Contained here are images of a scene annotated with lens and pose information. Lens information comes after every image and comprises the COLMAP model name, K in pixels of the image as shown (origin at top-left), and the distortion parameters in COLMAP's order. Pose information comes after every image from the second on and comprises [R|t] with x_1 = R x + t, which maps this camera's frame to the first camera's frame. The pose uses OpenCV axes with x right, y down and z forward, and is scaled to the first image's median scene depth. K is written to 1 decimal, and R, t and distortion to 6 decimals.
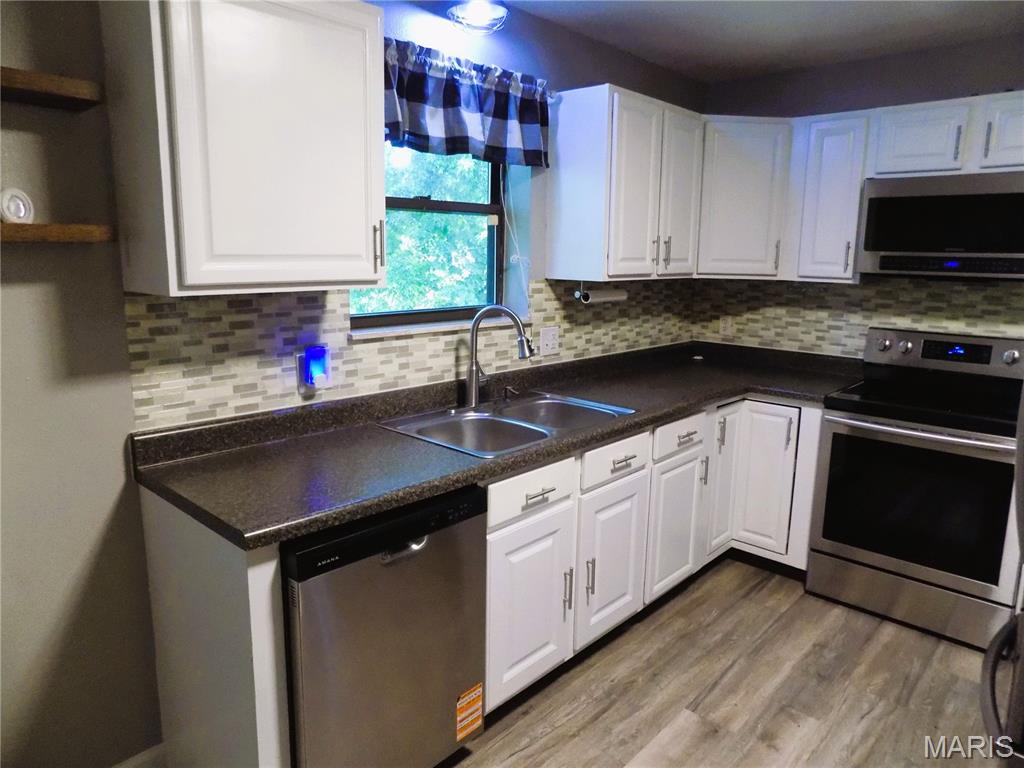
lens RADIAL K [[691.0, 0, 514.1], [0, 691.0, 379.5], [0, 0, 1]] dist [-0.069628, 0.072339]
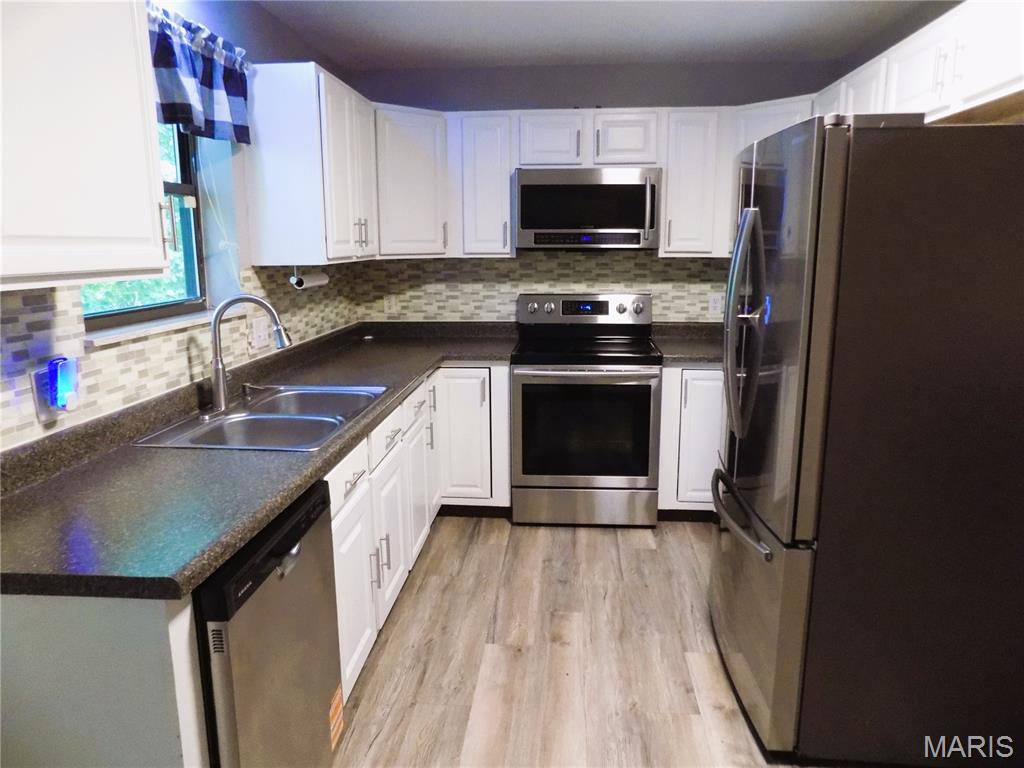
lens RADIAL K [[691.0, 0, 516.5], [0, 691.0, 379.2], [0, 0, 1]] dist [-0.069628, 0.072339]
pose [[0.791015, -0.139845, 0.595599, -0.249237], [0.130921, 0.989666, 0.058495, -0.001165], [-0.597624, 0.031706, 0.801149, 0.050560]]
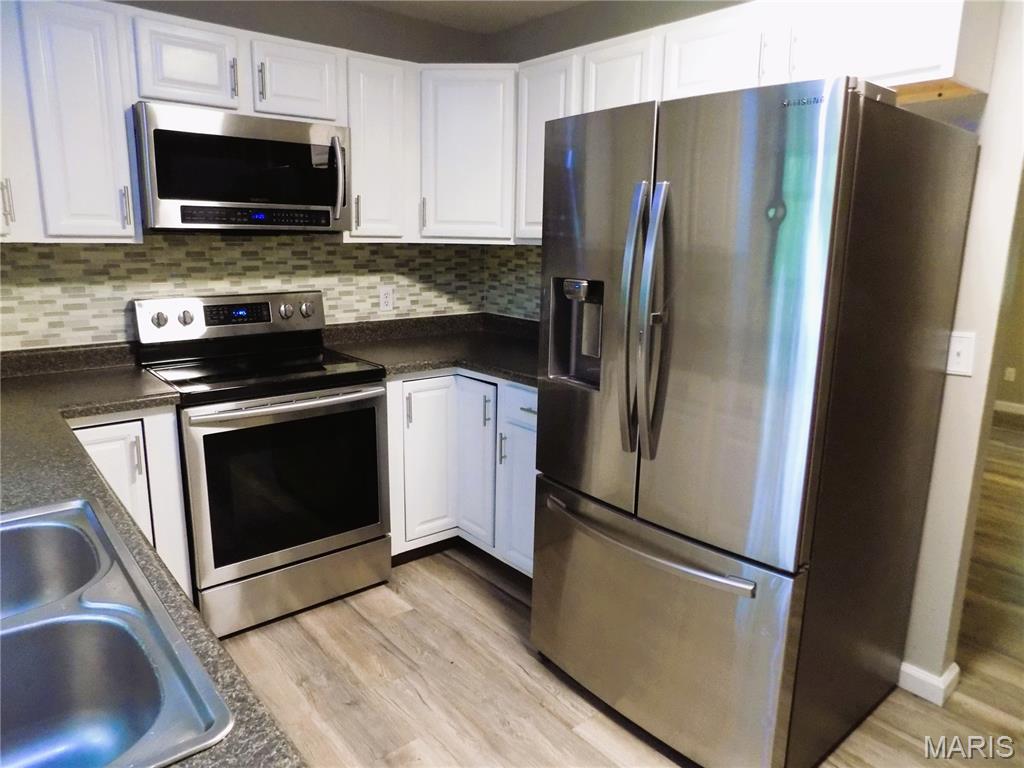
lens RADIAL K [[691.0, 0, 515.0], [0, 691.0, 381.4], [0, 0, 1]] dist [-0.069628, 0.072339]
pose [[0.131336, -0.223942, 0.965713, -0.222226], [0.166202, 0.965337, 0.201251, -0.080292], [-0.977306, 0.134072, 0.164003, 0.520166]]
